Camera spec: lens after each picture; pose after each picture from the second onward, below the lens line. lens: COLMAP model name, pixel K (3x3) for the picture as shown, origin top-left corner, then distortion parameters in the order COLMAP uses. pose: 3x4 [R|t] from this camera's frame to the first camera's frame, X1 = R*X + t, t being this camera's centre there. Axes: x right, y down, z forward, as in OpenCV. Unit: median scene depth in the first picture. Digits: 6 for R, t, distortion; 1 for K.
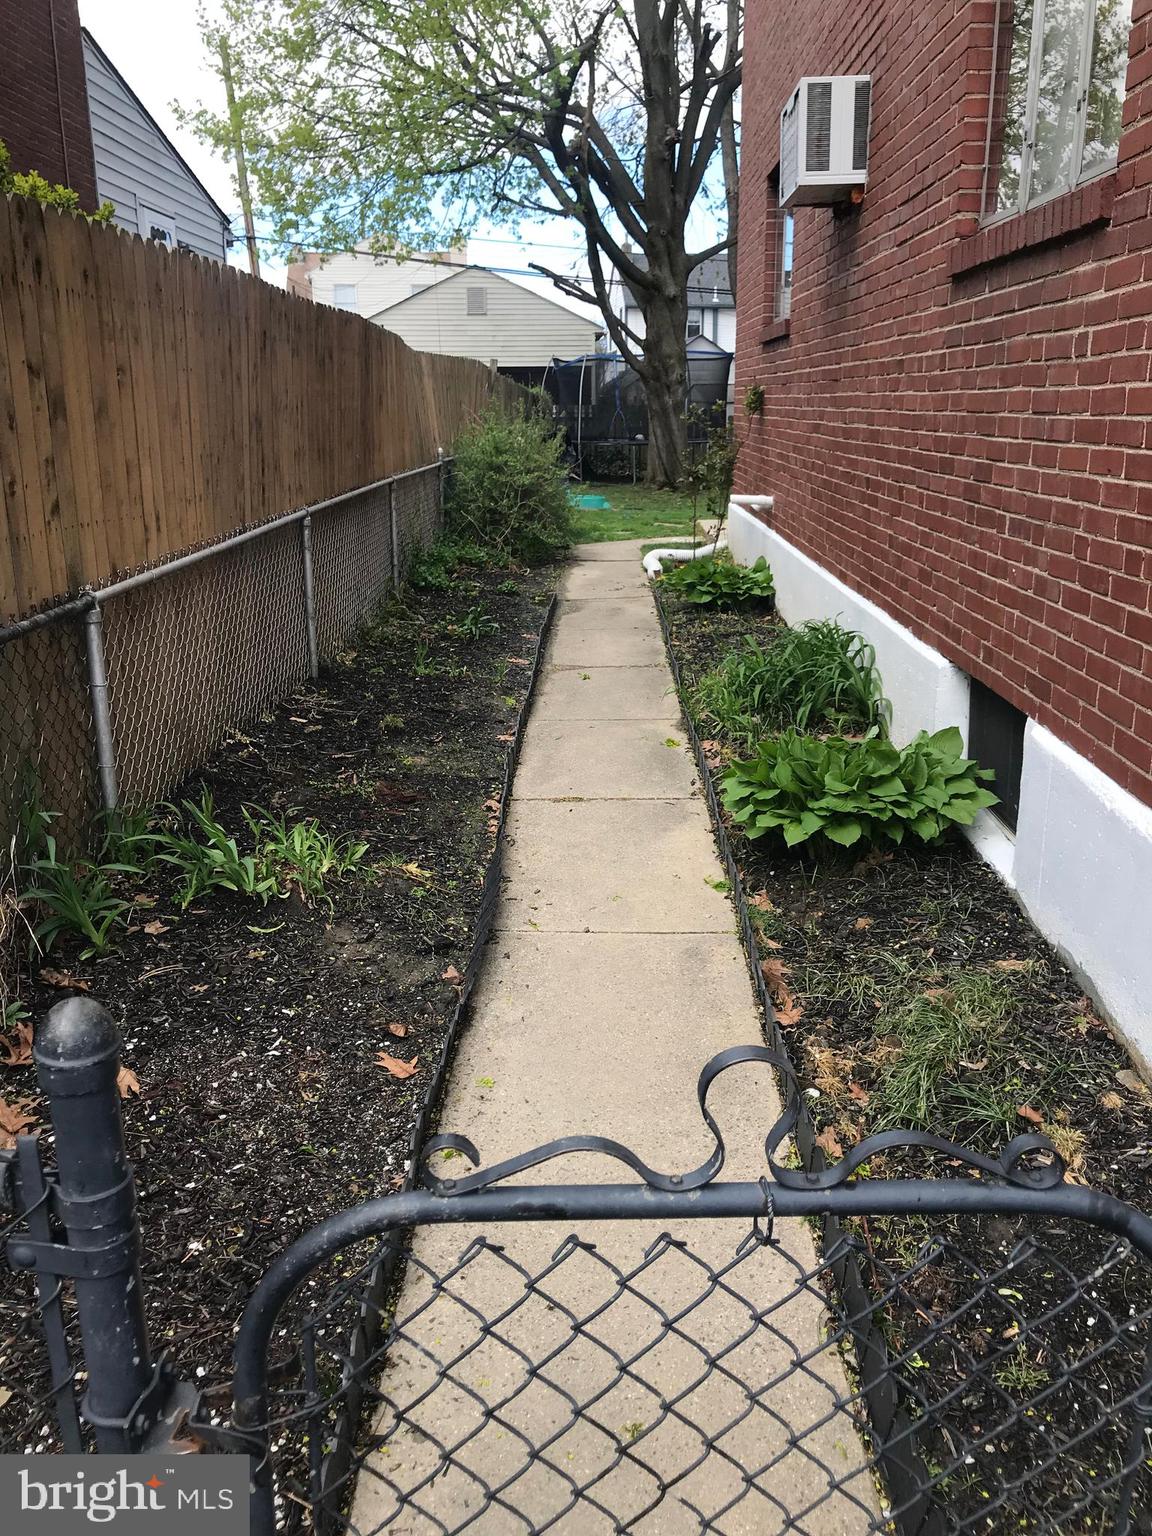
lens RADIAL K [[1238.9, 0, 576.0], [0, 1238.9, 768.0], [0, 0, 1]] dist [-0.000824, -0.001764]
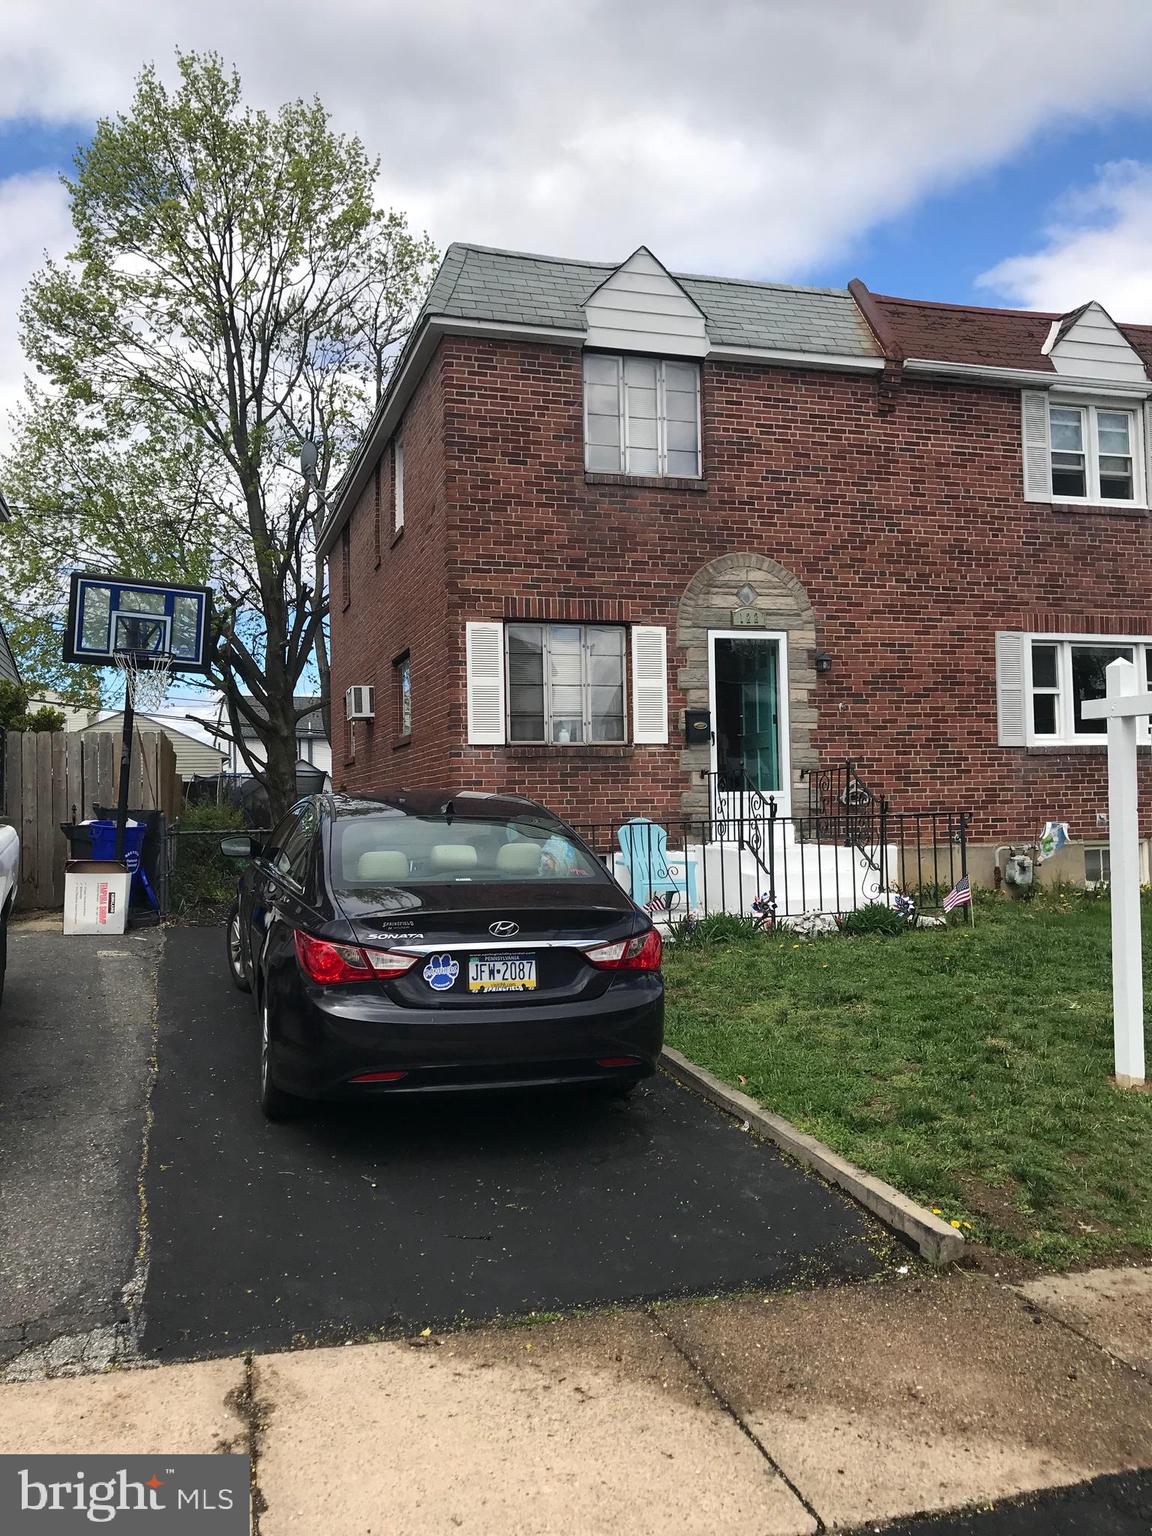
lens RADIAL K [[1238.9, 0, 576.0], [0, 1238.9, 768.0], [0, 0, 1]] dist [-0.000824, -0.001764]
pose [[0.948911, -0.000325, 0.315544, -0.066842], [0.101945, 0.946688, -0.305596, 0.163164], [-0.298622, 0.322151, 0.898356, -0.477266]]
